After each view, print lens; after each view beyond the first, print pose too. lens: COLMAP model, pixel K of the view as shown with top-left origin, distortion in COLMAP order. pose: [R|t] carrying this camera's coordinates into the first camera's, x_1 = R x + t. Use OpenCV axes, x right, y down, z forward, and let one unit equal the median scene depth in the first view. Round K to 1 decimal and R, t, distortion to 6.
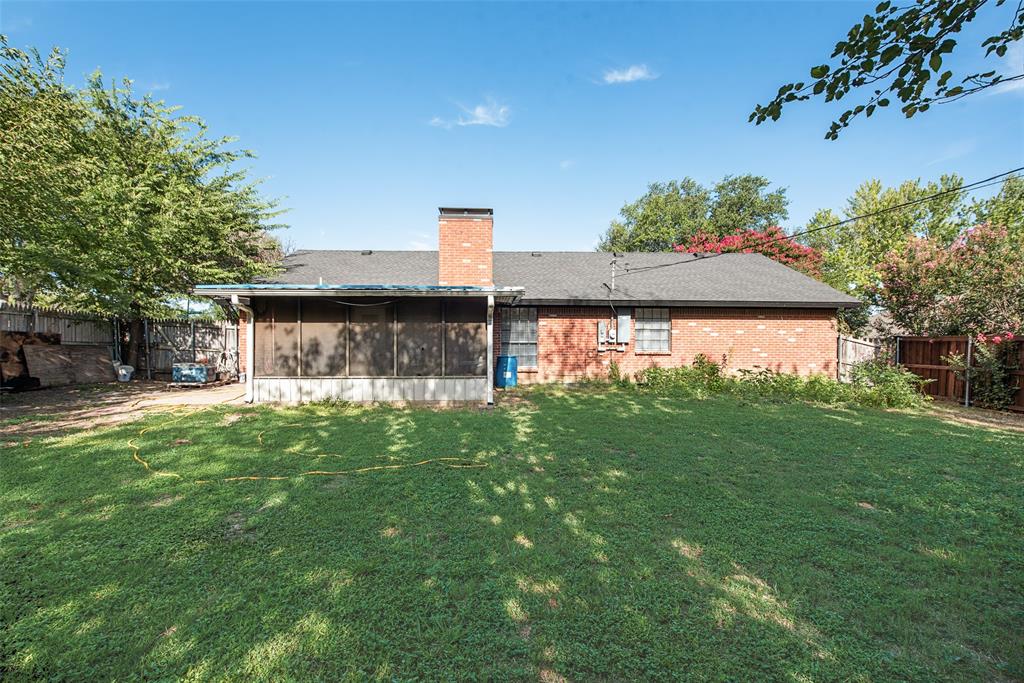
lens RADIAL K [[411.8, 0, 512.0], [0, 411.8, 341.5], [0, 0, 1]] dist [-0.015944, -0.000145]
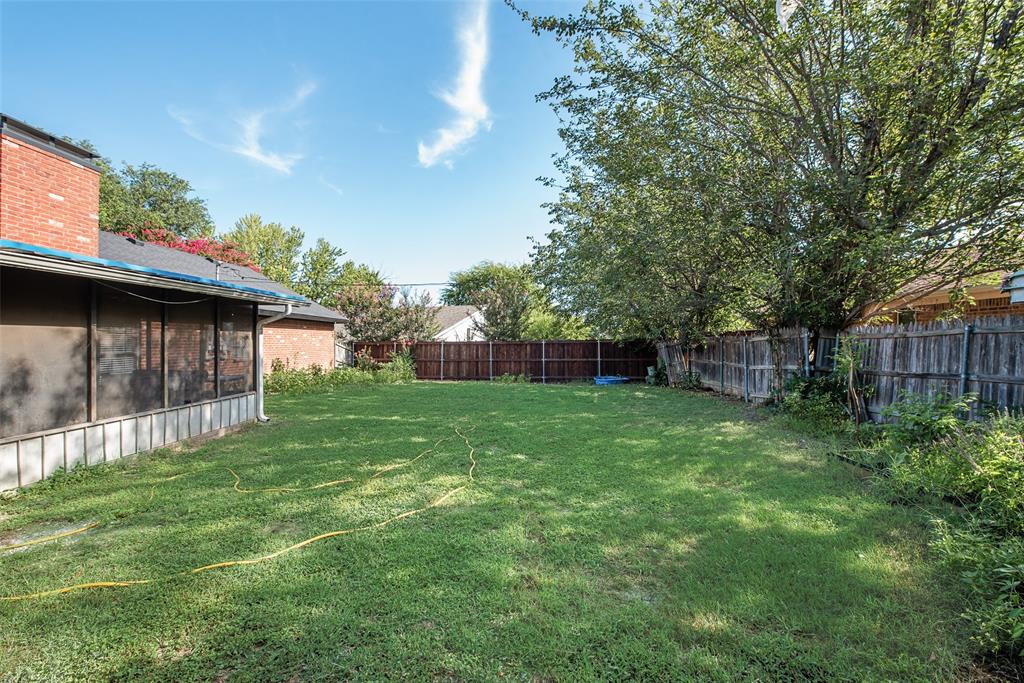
lens RADIAL K [[406.3, 0, 511.3], [0, 406.3, 335.9], [0, 0, 1]] dist [0.001784, 0.000185]
pose [[0.070504, 0.004546, 0.997501, -0.904544], [0.012342, 0.999909, -0.005429, -0.025503], [-0.997435, 0.012694, 0.070442, 0.392797]]
